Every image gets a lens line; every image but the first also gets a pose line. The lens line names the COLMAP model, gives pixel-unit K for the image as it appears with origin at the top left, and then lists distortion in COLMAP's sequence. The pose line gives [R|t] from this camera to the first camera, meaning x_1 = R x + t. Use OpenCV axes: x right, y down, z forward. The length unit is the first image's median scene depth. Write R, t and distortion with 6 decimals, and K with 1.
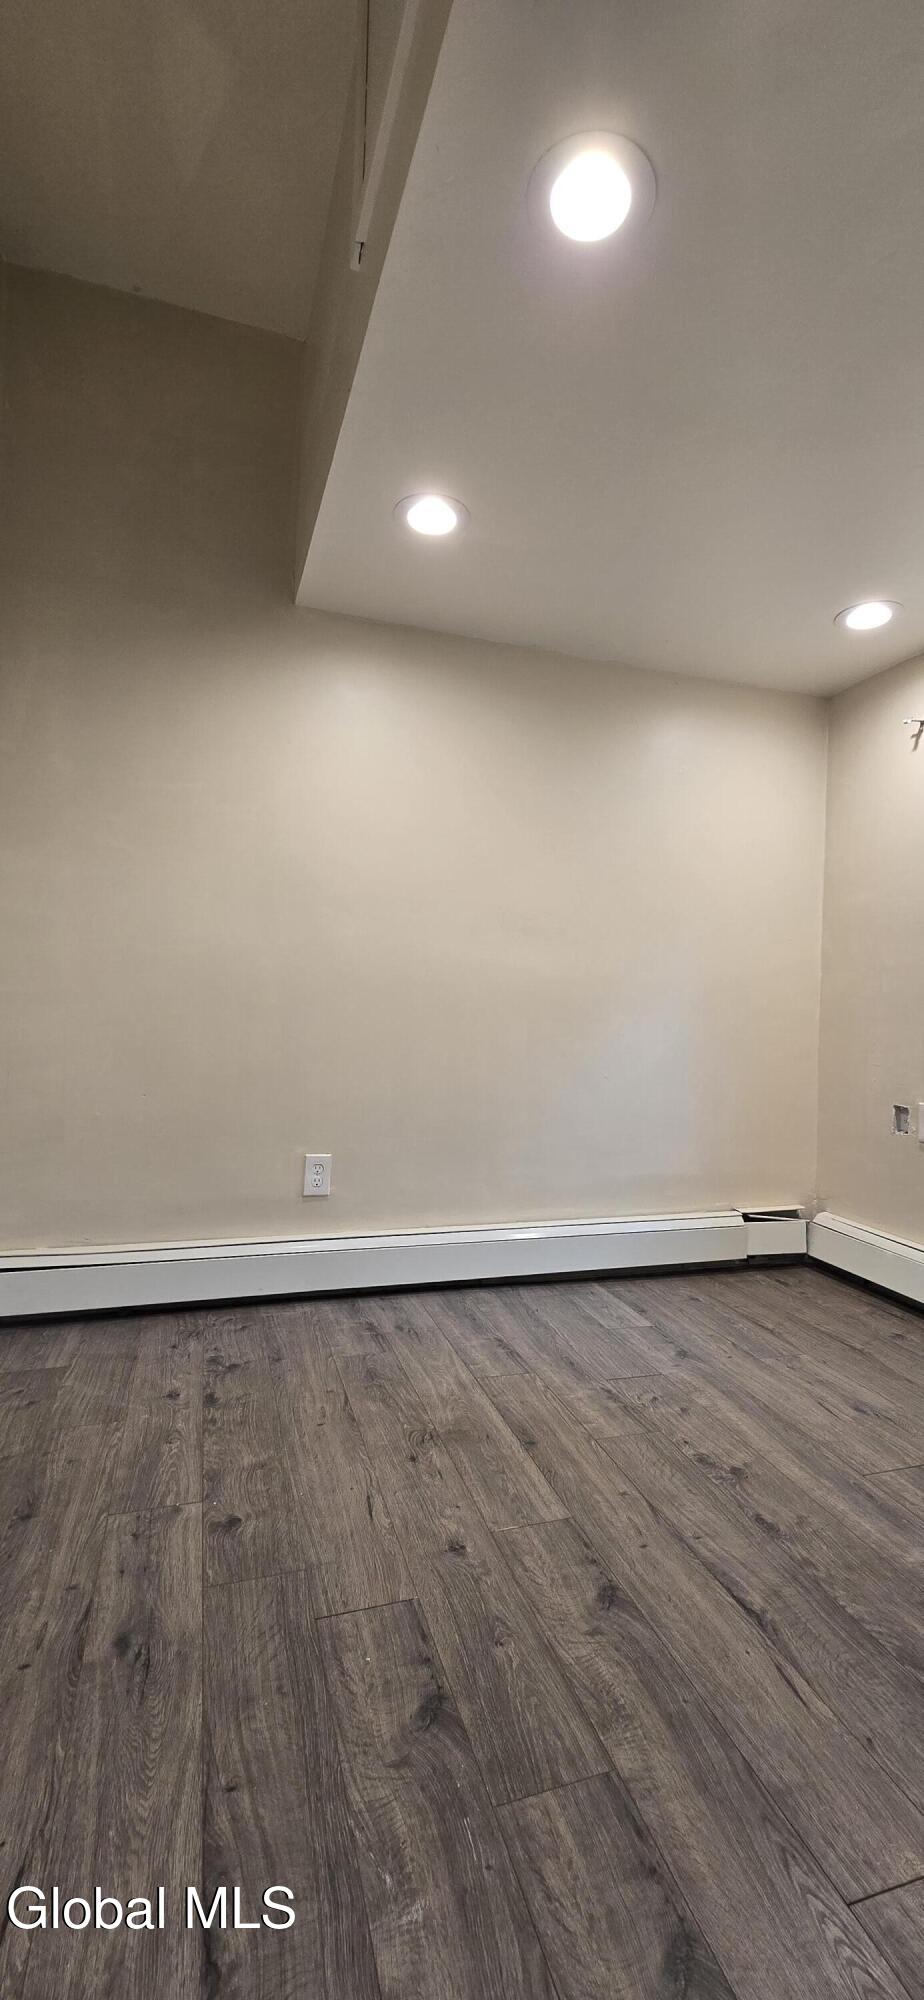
lens RADIAL K [[817.1, 0, 466.4], [0, 817.1, 989.6], [0, 0, 1]] dist [-0.003949, 0.001874]
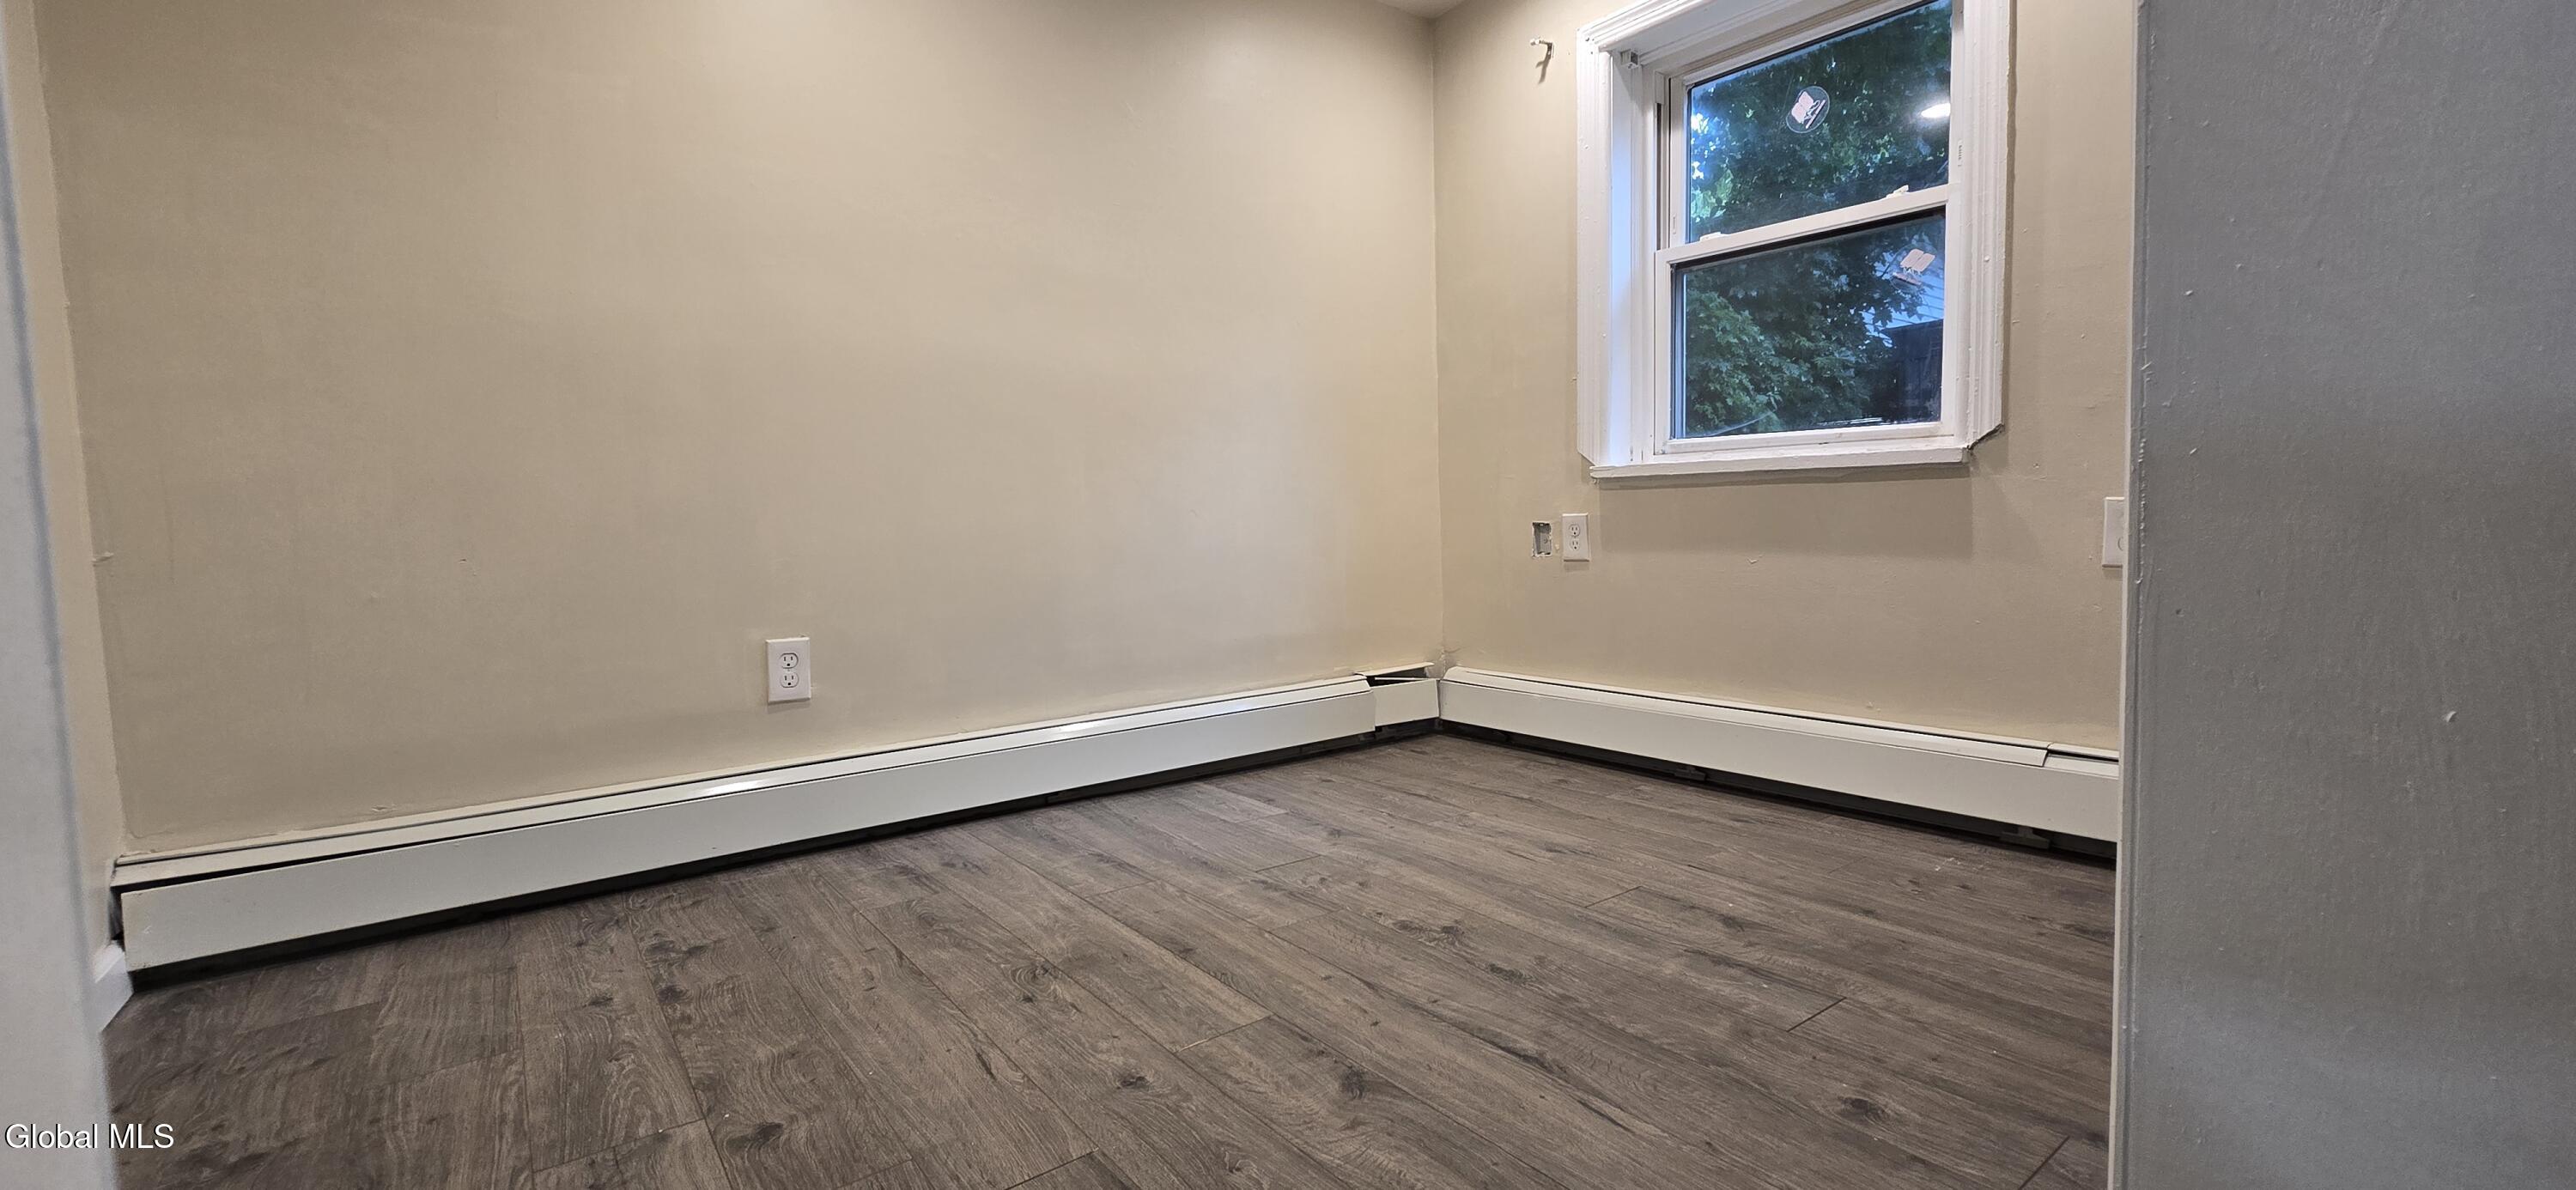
lens RADIAL K [[1052.4, 0, 1270.4], [0, 1052.4, 582.2], [0, 0, 1]] dist [-0.003949, 0.001874]
pose [[0.943646, -0.077876, 0.321665, -0.137539], [0.053258, 0.994986, 0.084651, 0.172602], [-0.326644, -0.062749, 0.943062, 0.131816]]
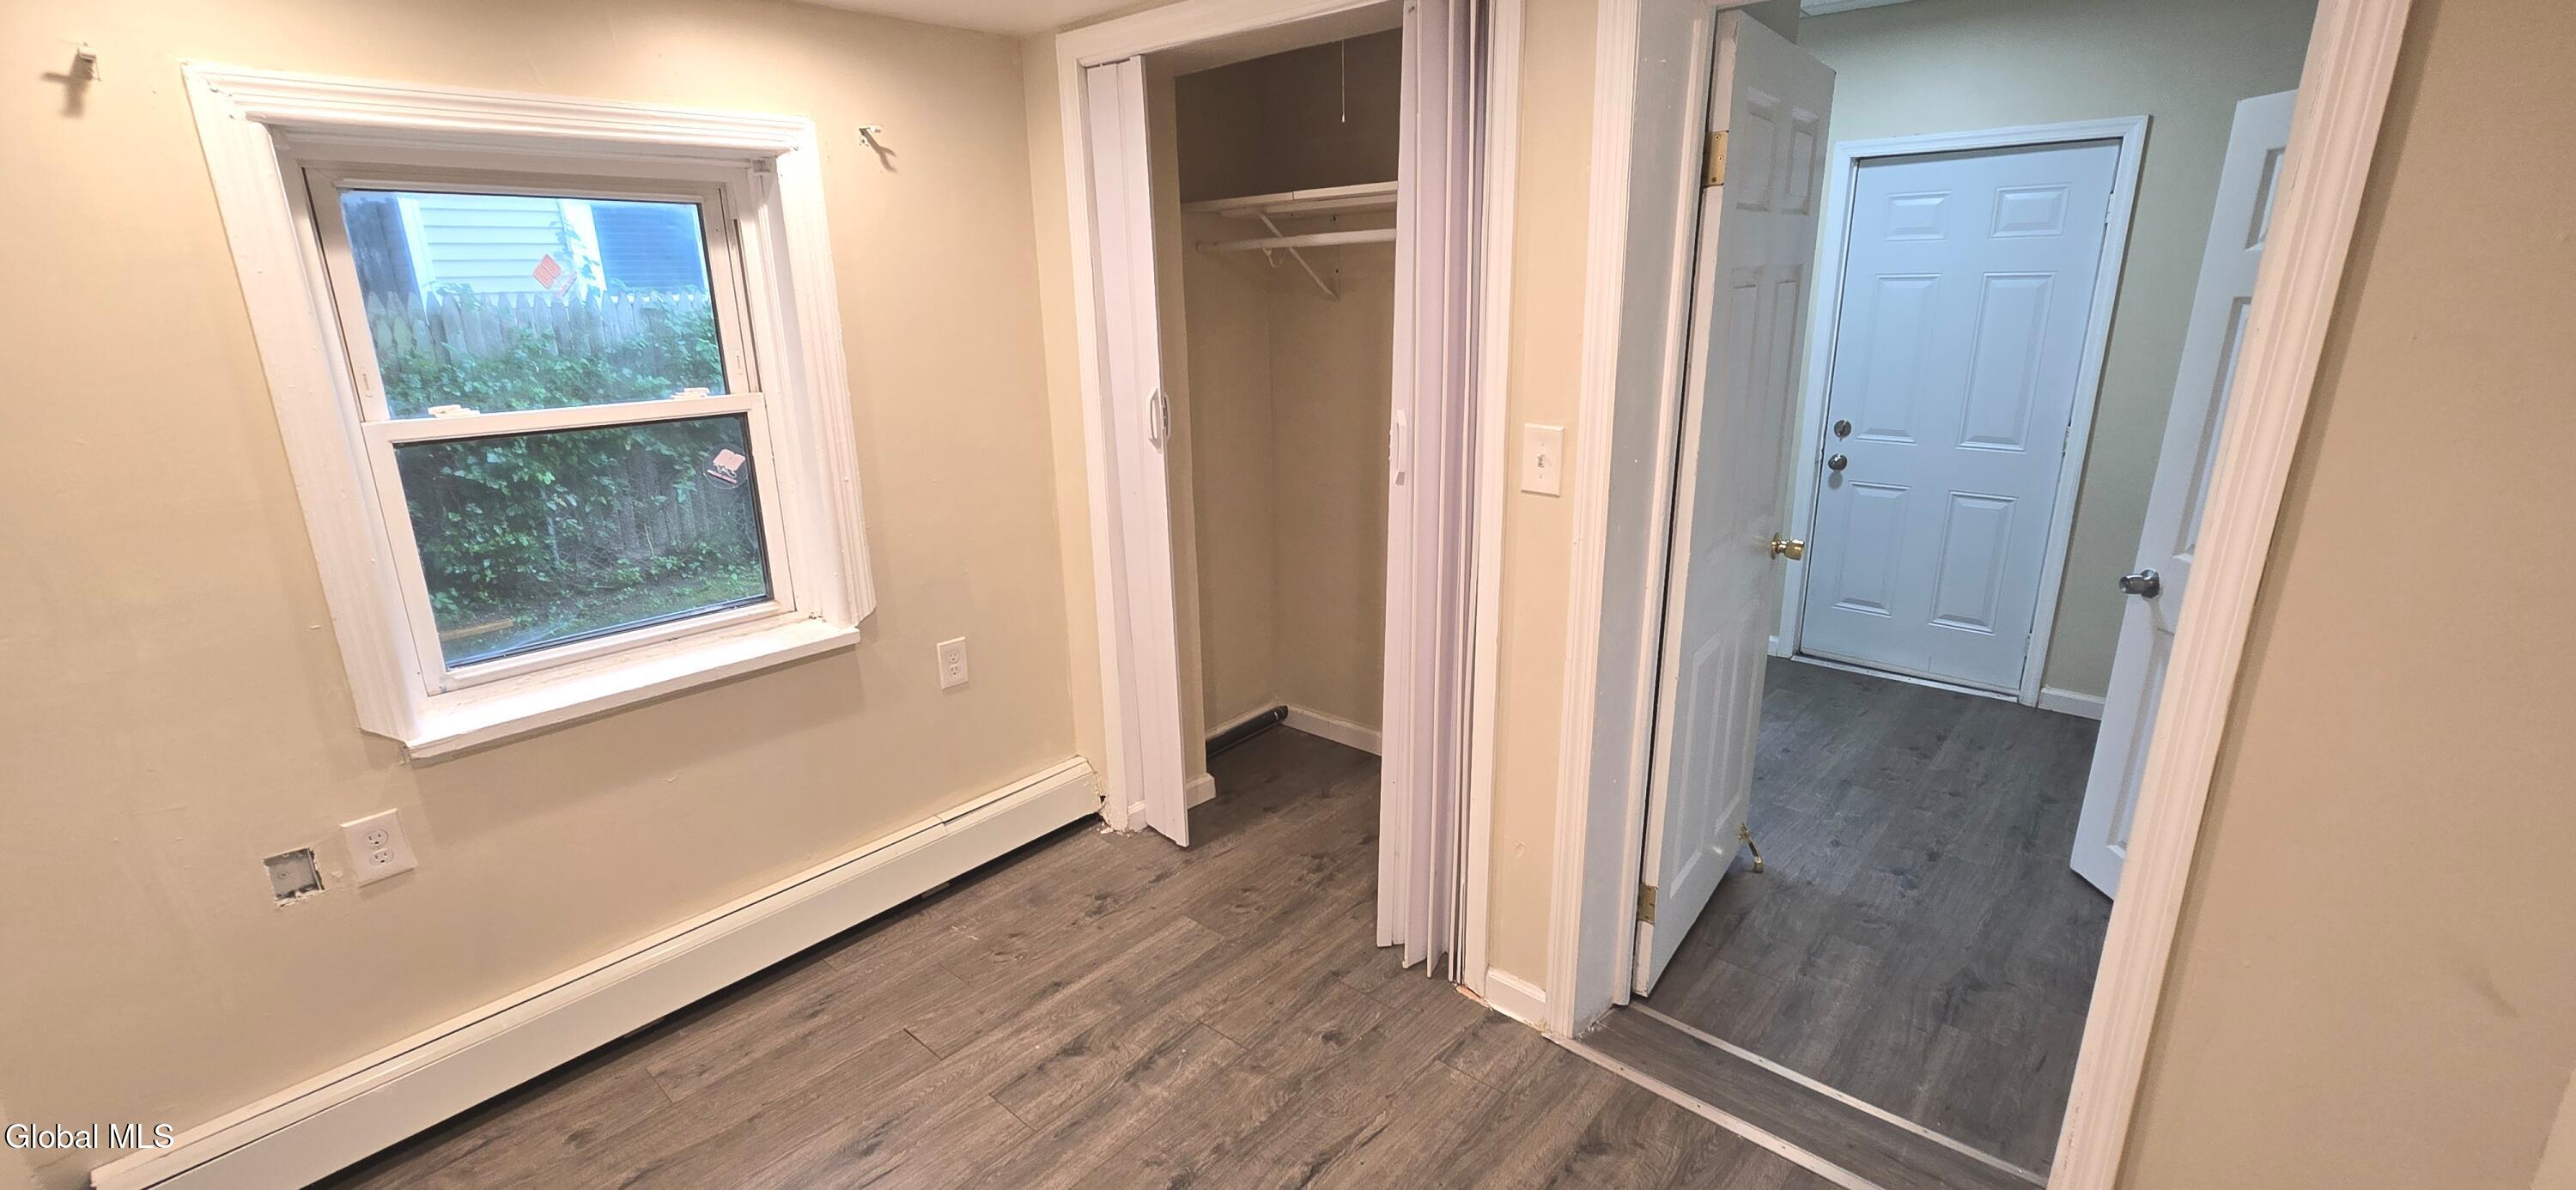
lens RADIAL K [[1052.4, 0, 1288.0], [0, 1052.4, 580.7], [0, 0, 1]] dist [-0.003949, 0.001874]
pose [[-0.508051, -0.250379, 0.824133, -0.532096], [-0.001540, 0.957080, 0.289820, -0.386654], [-0.861326, 0.145975, -0.486631, 1.325747]]
